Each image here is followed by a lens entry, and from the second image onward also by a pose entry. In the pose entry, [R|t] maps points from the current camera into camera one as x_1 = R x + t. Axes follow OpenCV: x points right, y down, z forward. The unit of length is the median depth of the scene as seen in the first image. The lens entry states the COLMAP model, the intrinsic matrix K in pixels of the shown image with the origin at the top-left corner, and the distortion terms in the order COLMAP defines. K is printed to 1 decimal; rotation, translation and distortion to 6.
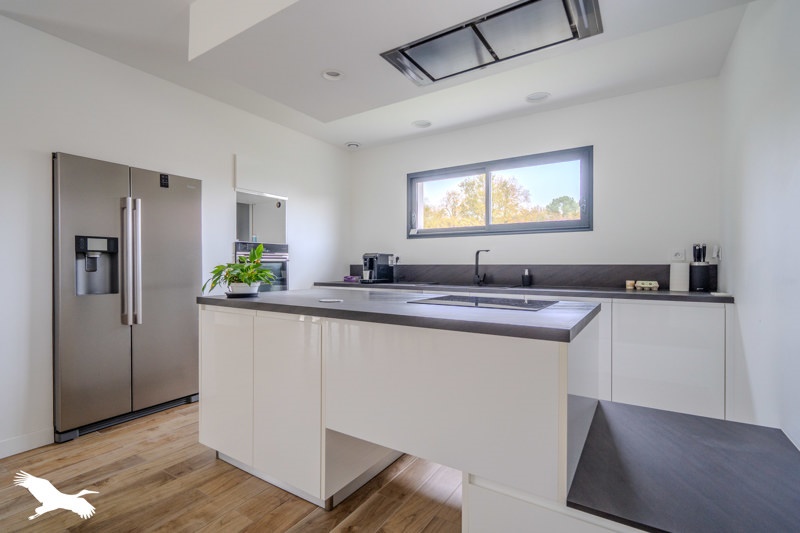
lens RADIAL K [[371.8, 0, 400.0], [0, 371.8, 266.5], [0, 0, 1]] dist [-0.000558, -0.000065]
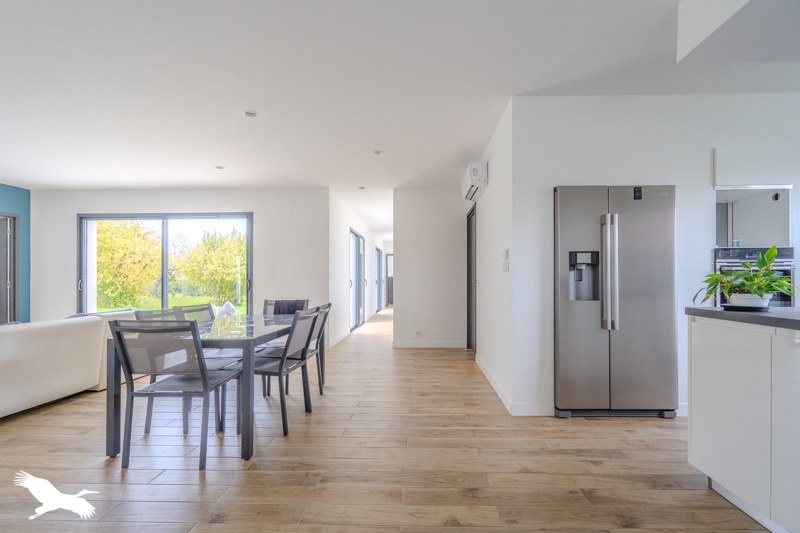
lens RADIAL K [[378.0, 0, 401.5], [0, 378.0, 279.7], [0, 0, 1]] dist [-0.000528, -0.000145]
pose [[0.526626, -0.004288, -0.850086, -0.102708], [0.000939, 0.999990, -0.004463, 0.014177], [0.850097, 0.001552, 0.526624, -0.116954]]
